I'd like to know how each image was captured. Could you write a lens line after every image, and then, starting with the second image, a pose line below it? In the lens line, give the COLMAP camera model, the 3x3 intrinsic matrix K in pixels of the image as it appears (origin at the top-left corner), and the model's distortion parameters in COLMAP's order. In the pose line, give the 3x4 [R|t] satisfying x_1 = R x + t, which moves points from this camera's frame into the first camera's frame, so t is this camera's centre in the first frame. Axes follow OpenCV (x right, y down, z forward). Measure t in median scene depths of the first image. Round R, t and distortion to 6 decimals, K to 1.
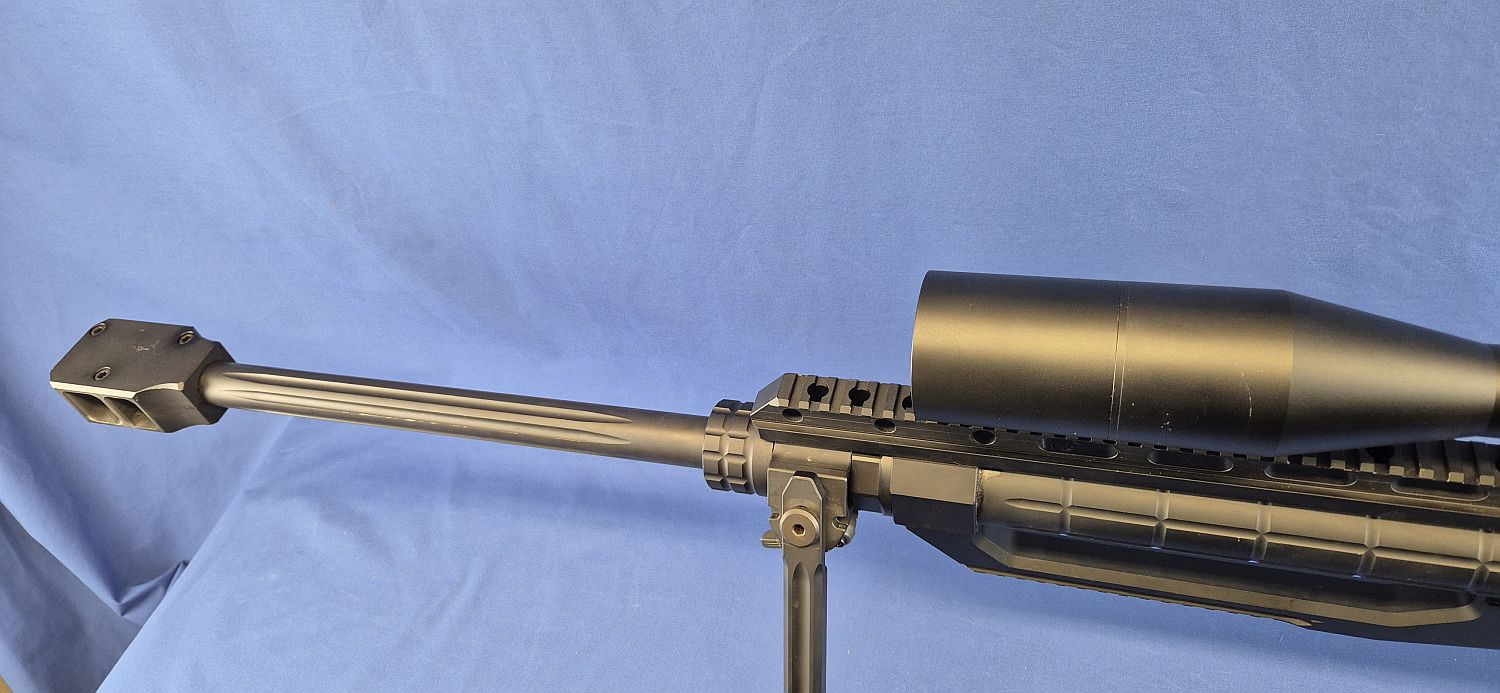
lens RADIAL K [[1033.8, 0, 738.6], [0, 1033.8, 346.6], [0, 0, 1]] dist [0.053438, -0.024724]
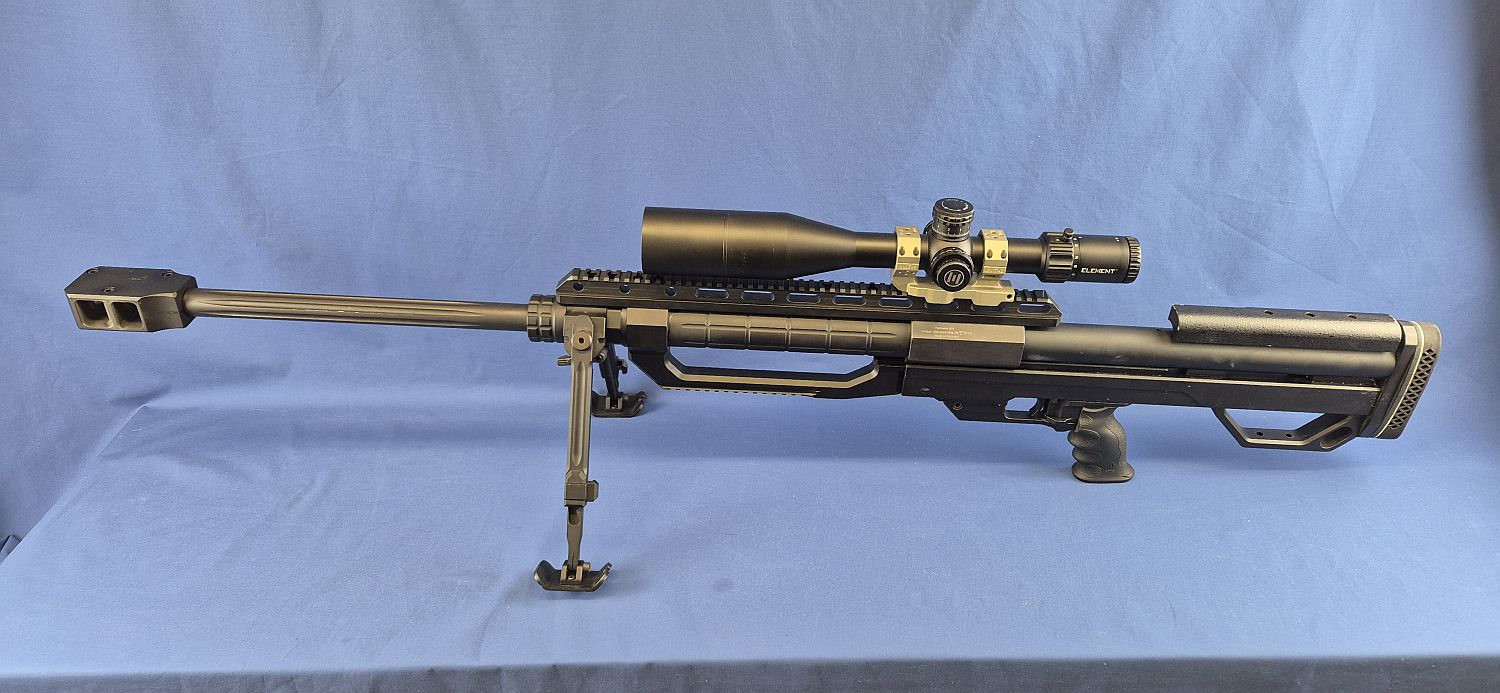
lens RADIAL K [[1033.8, 0, 744.3], [0, 1033.8, 346.3], [0, 0, 1]] dist [0.053438, -0.024724]
pose [[0.945281, 0.049768, 0.322439, -0.216263], [0.033338, 0.968390, -0.247205, 0.517900], [-0.324549, 0.244427, 0.913741, -0.694320]]
